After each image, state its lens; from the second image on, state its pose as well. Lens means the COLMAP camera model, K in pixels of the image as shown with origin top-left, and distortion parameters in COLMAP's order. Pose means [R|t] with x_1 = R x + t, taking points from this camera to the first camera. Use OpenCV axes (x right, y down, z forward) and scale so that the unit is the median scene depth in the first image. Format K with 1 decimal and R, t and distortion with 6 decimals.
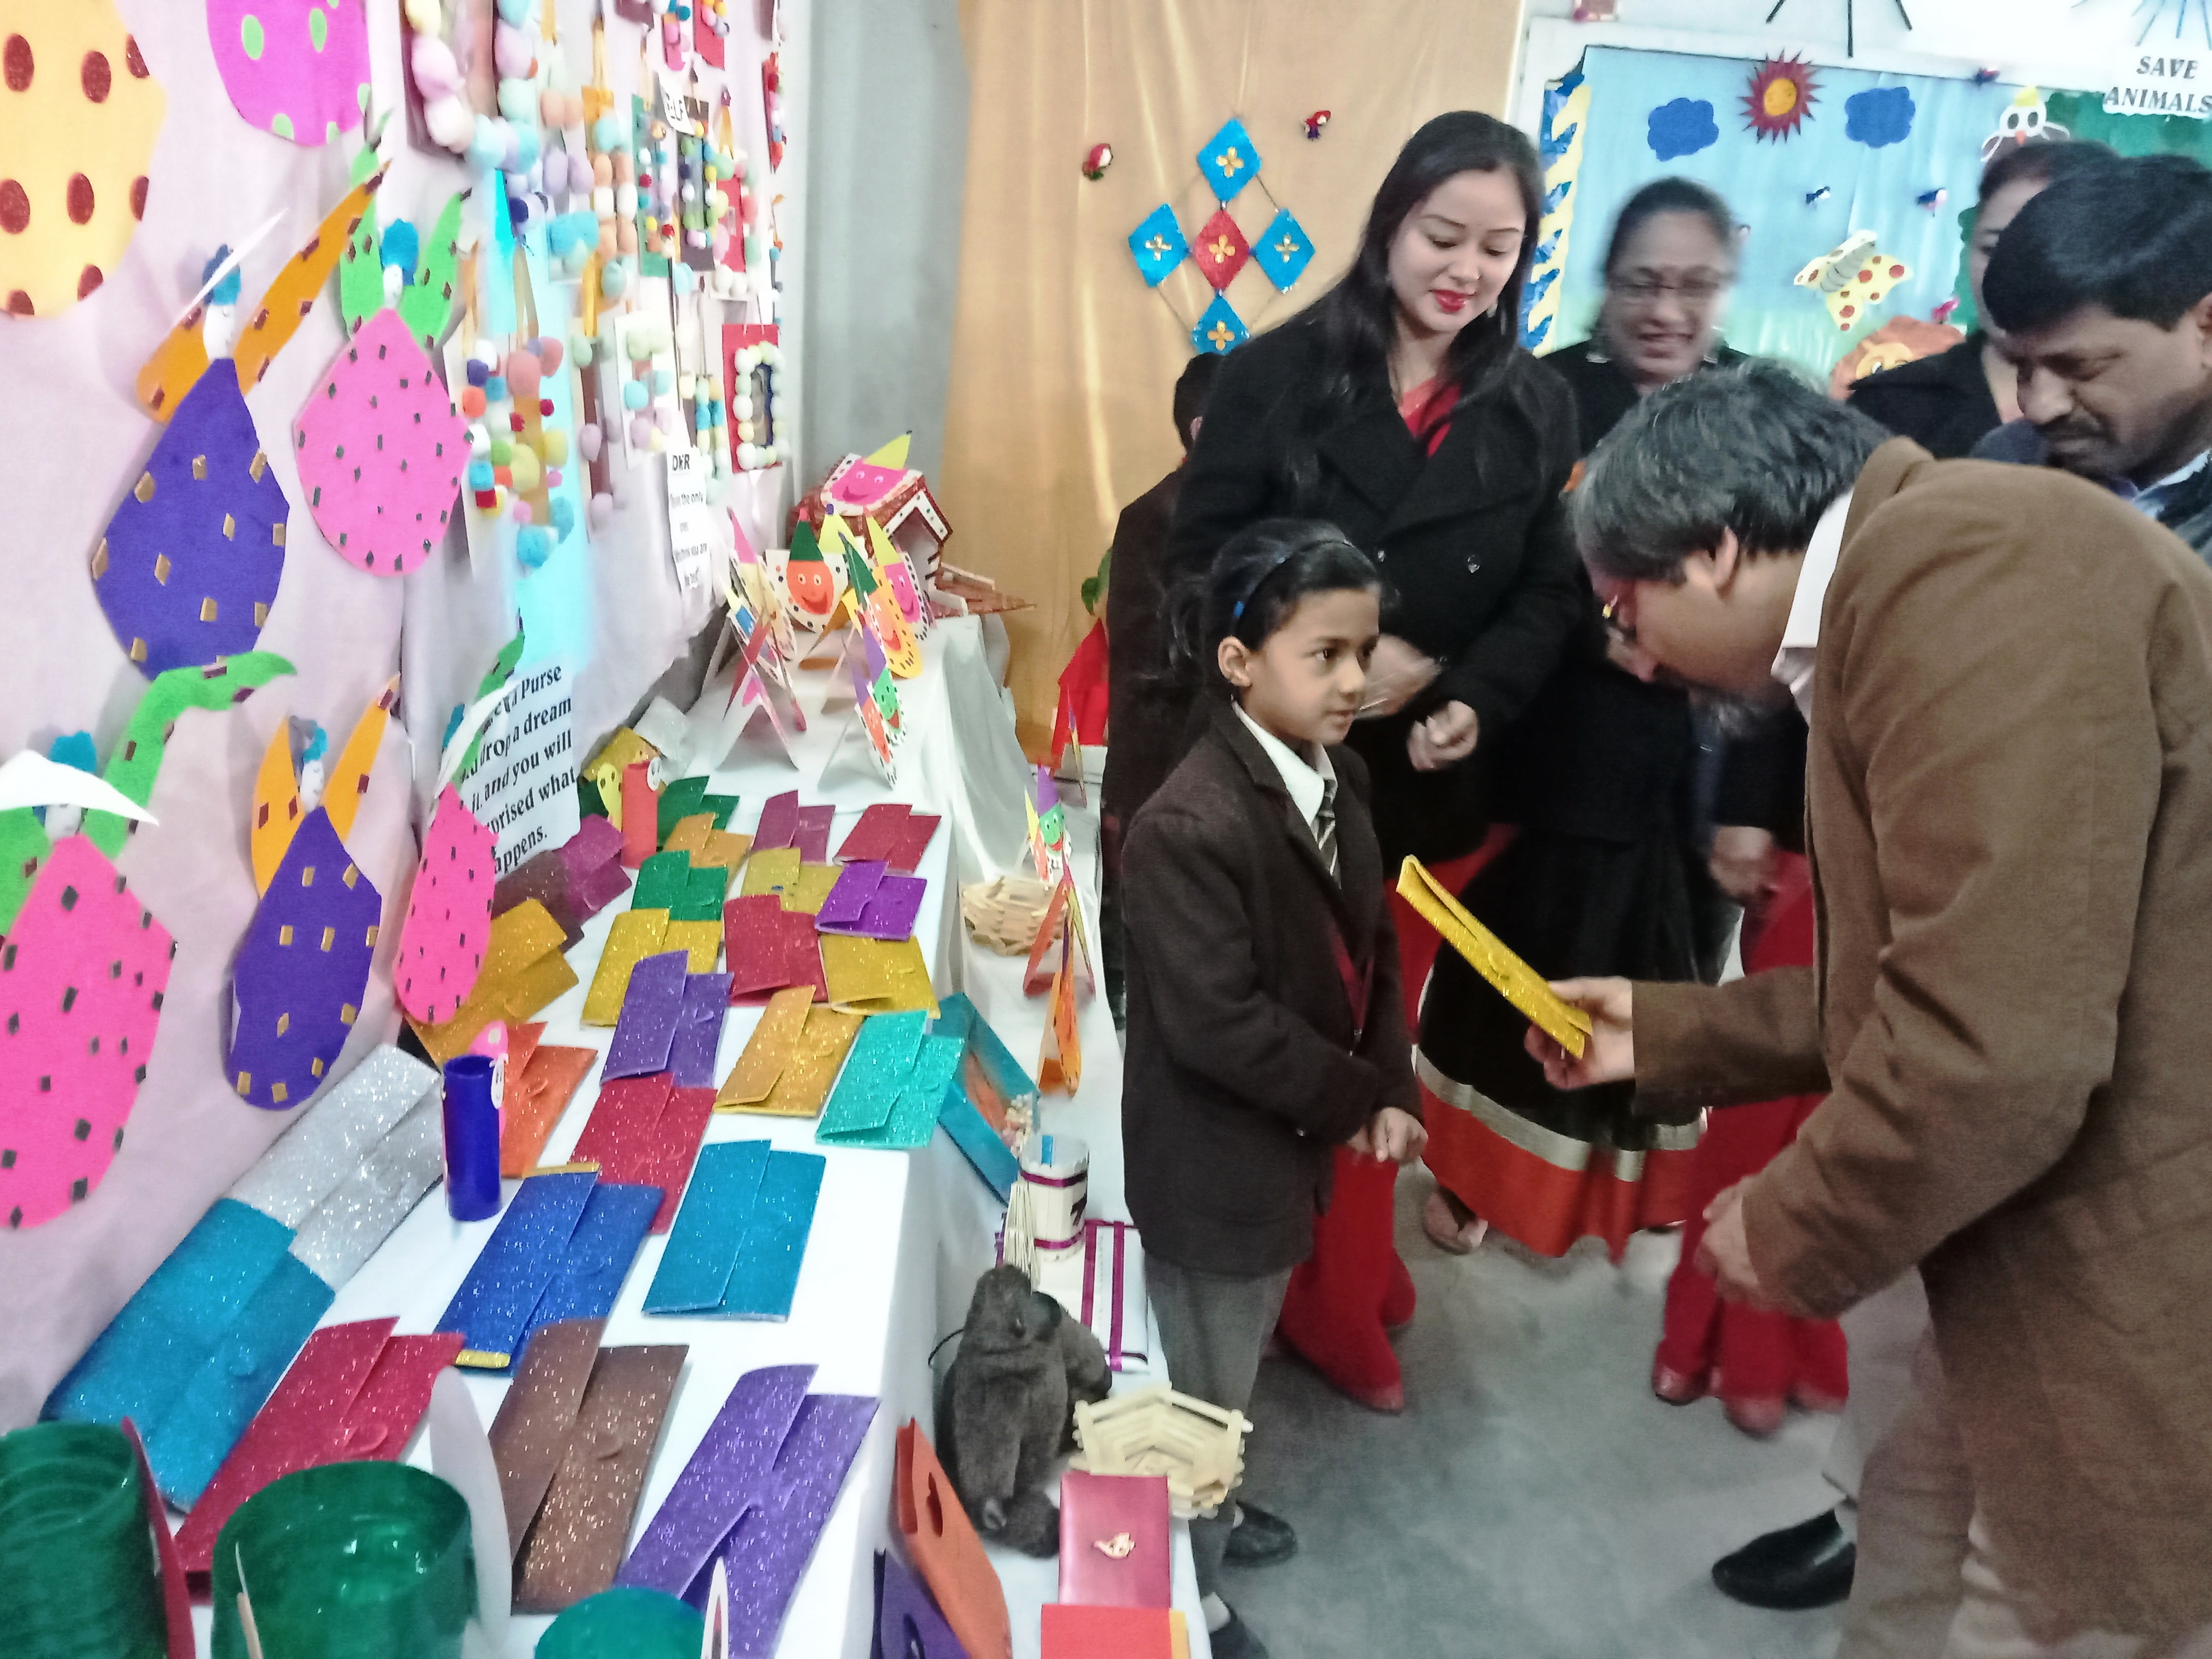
lens RADIAL K [[1680.6, 0, 1108.0], [0, 1680.6, 809.6], [0, 0, 1]] dist [-0.007465, 0.009674]
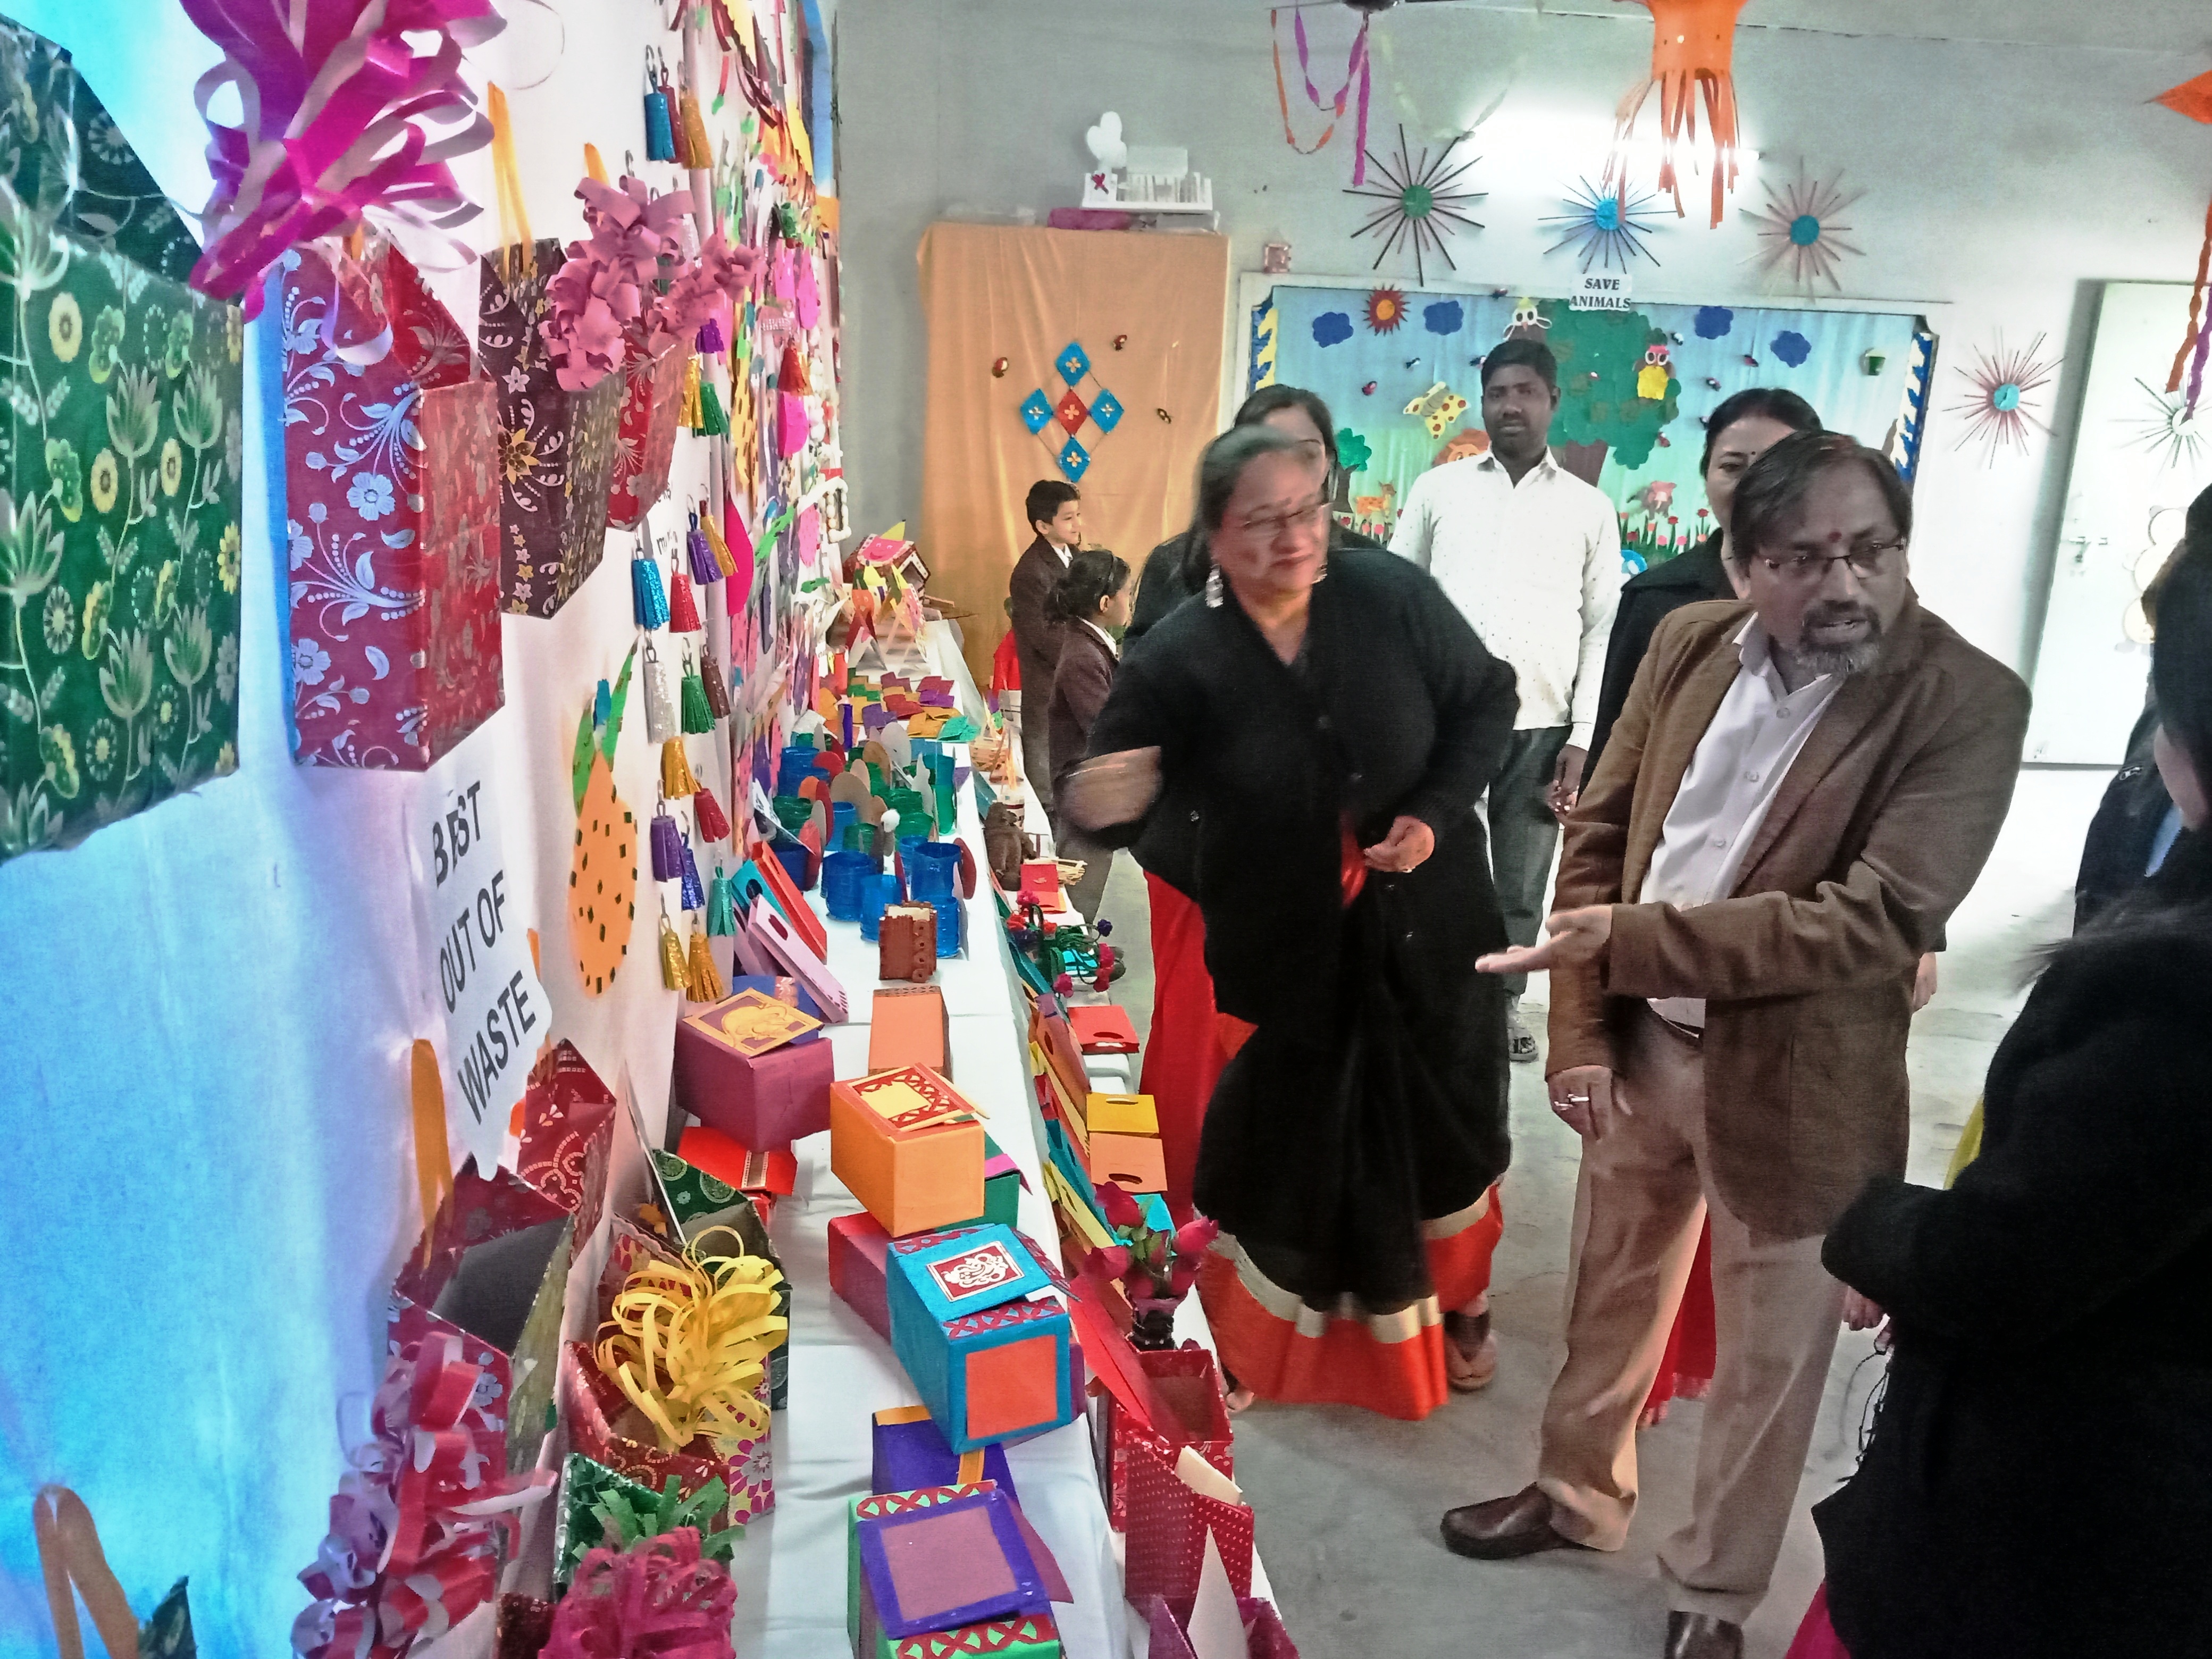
lens RADIAL K [[1680.6, 0, 1100.9], [0, 1680.6, 847.1], [0, 0, 1]] dist [-0.007465, 0.009674]
pose [[0.997577, -0.052801, 0.045304, -0.007378], [0.053907, 0.998268, -0.023544, 0.175834], [-0.043983, 0.025929, 0.998696, -0.786076]]
